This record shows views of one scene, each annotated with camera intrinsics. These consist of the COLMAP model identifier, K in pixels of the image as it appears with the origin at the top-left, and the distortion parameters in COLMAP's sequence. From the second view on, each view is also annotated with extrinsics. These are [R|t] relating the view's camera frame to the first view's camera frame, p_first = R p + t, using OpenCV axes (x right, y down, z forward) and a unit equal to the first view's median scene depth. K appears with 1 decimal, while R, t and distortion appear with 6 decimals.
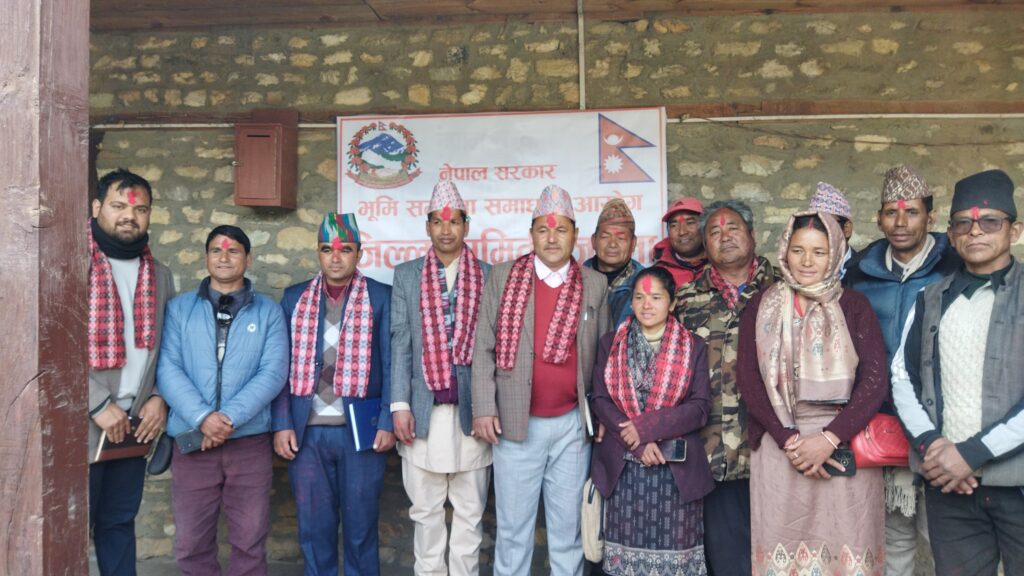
lens RADIAL K [[754.2, 0, 512.2], [0, 754.2, 310.7], [0, 0, 1]] dist [0.078109, -0.099984]
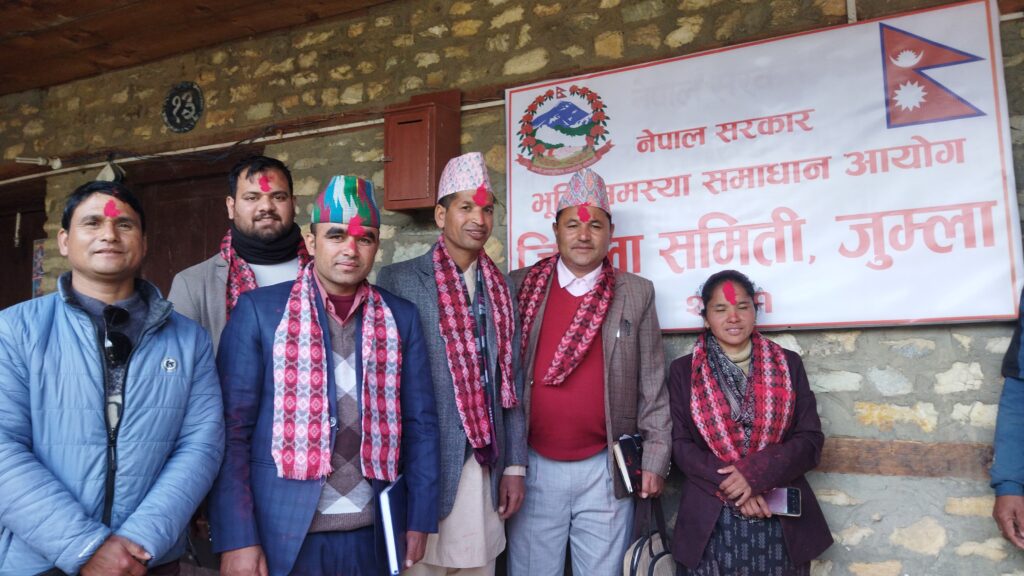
lens RADIAL K [[754.2, 0, 512.2], [0, 754.2, 310.7], [0, 0, 1]] dist [0.078109, -0.099984]
pose [[0.949429, -0.038001, -0.311674, 0.009419], [0.023382, 0.998450, -0.050508, 0.009832], [0.313110, 0.040666, 0.948846, 0.272681]]
